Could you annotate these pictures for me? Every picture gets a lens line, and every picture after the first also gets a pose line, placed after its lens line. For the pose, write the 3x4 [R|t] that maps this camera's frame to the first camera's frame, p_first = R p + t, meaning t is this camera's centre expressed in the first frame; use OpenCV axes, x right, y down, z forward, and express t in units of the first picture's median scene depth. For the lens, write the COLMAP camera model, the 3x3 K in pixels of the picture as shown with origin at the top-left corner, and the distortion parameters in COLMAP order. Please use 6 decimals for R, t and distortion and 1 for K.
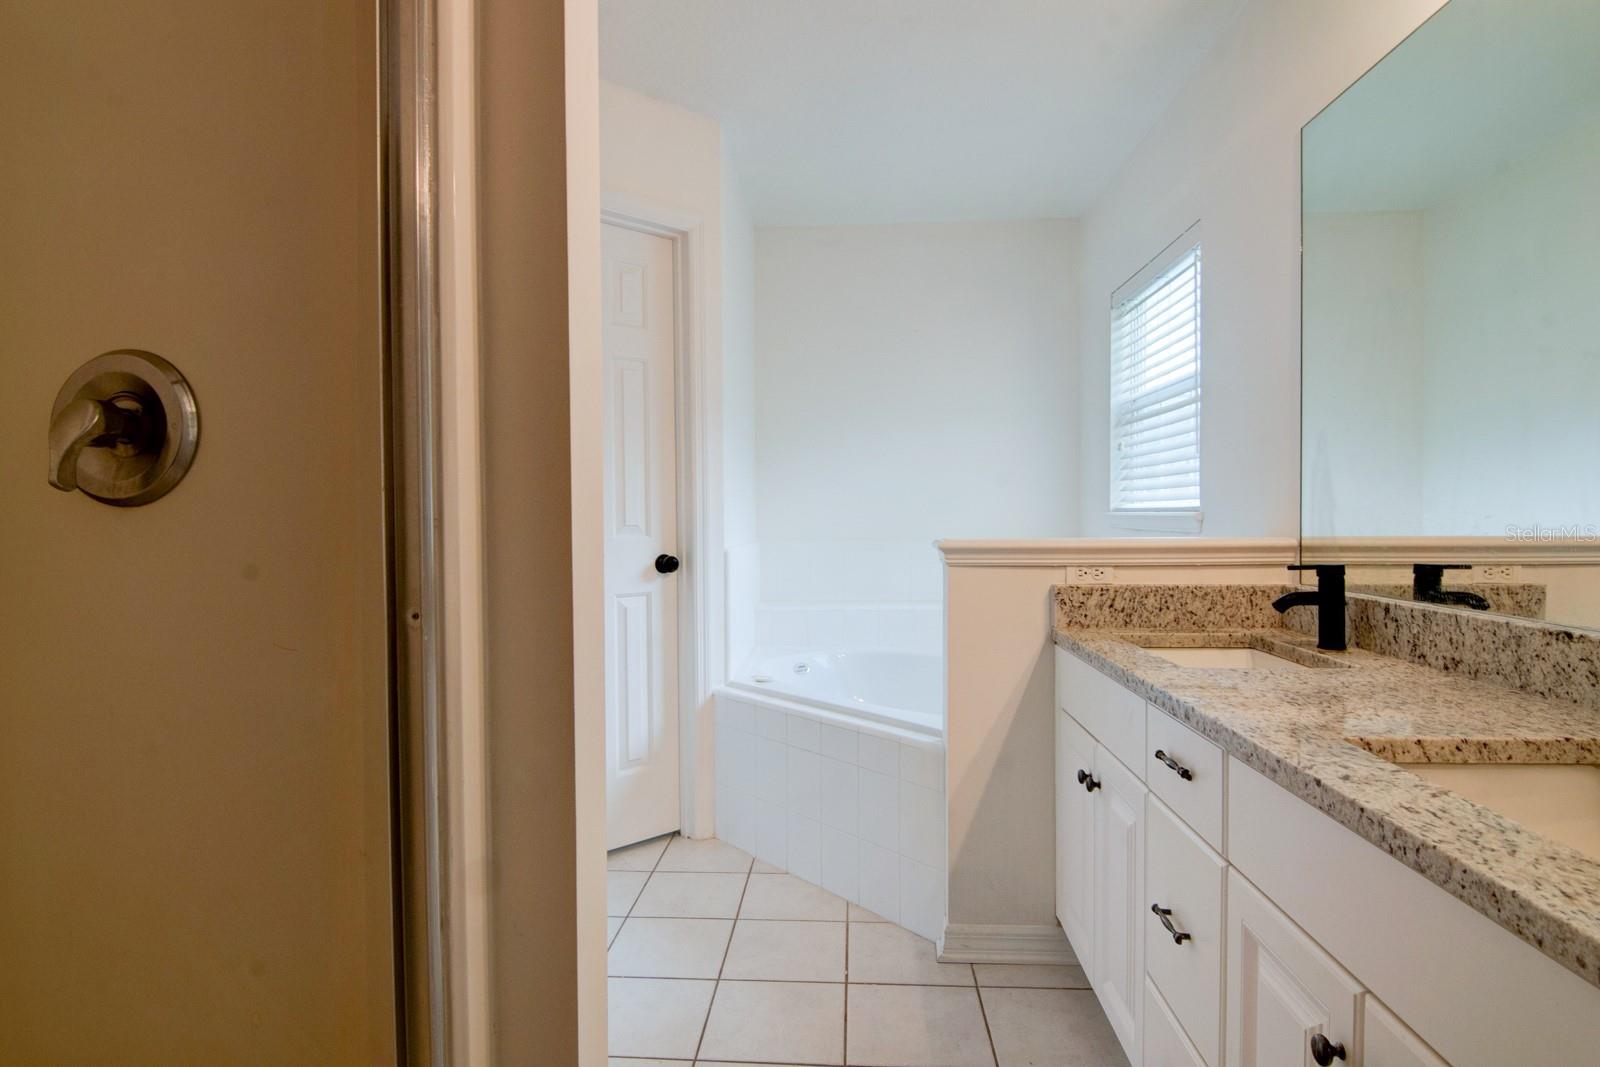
lens RADIAL K [[864.8, 0, 800.0], [0, 864.8, 533.5], [0, 0, 1]] dist [0.001969, -0.019963]
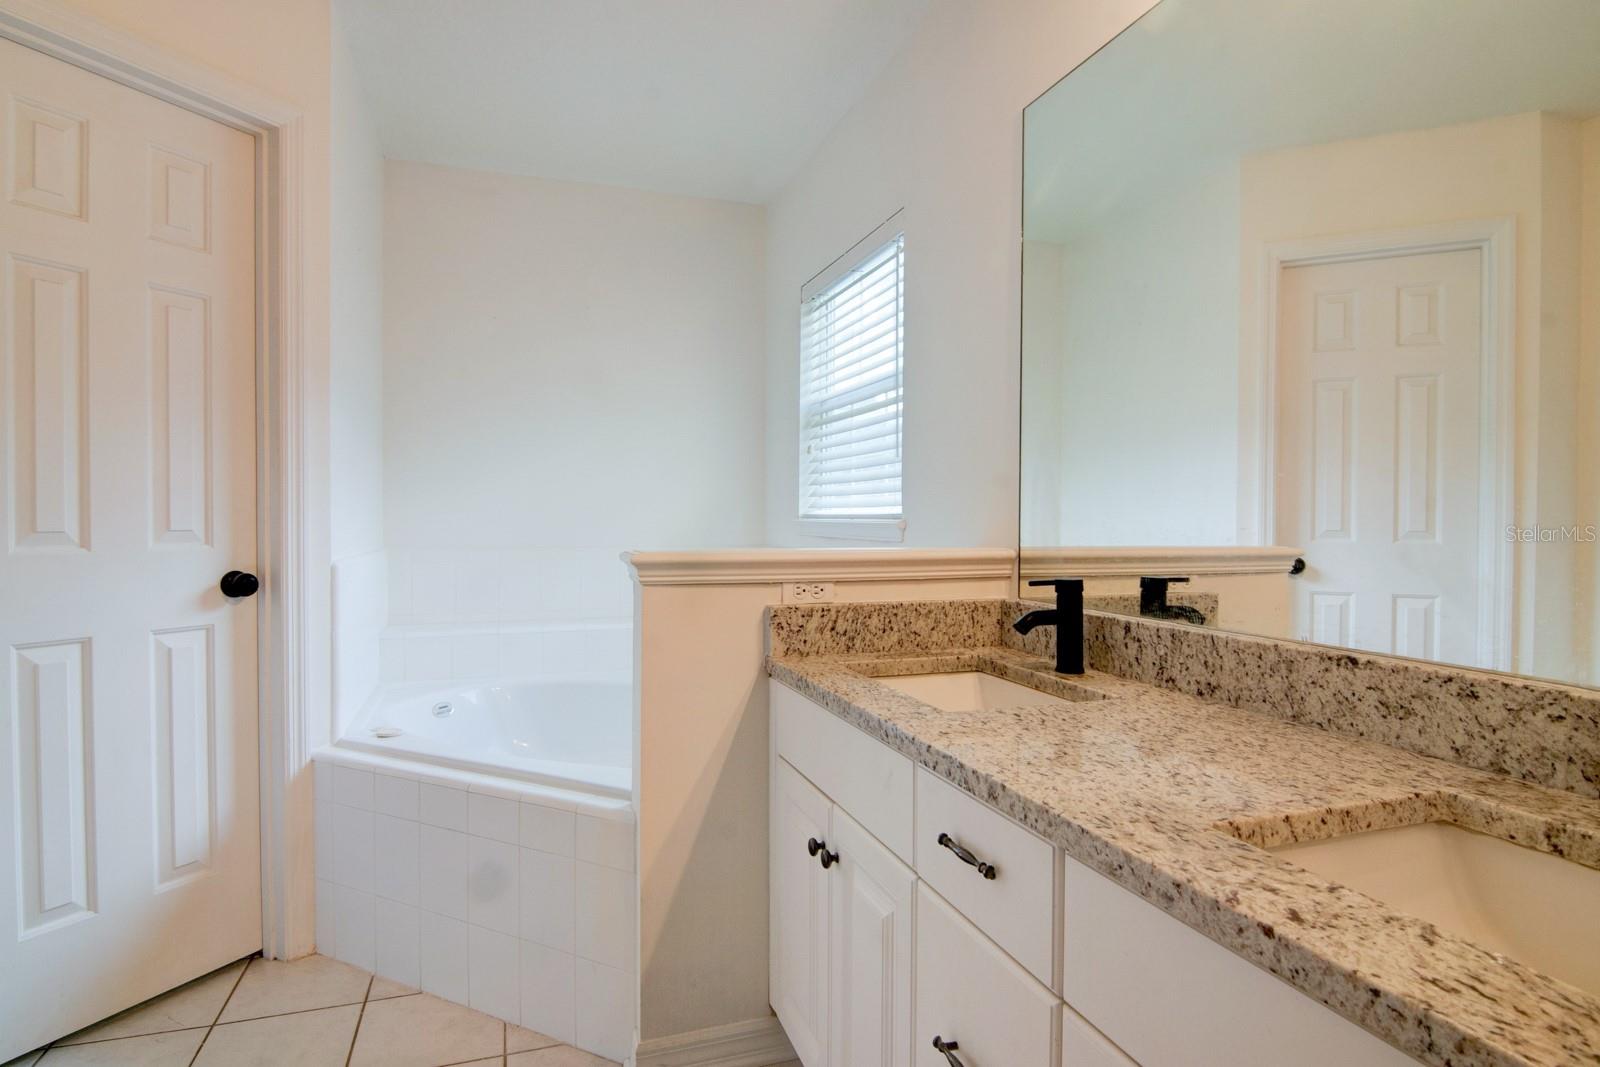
lens RADIAL K [[864.8, 0, 800.0], [0, 864.8, 533.5], [0, 0, 1]] dist [0.001969, -0.019963]
pose [[0.925875, 0.004856, 0.377799, 0.007400], [-0.002767, 0.999978, -0.006073, -0.004996], [-0.377820, 0.004577, 0.925868, 0.222501]]
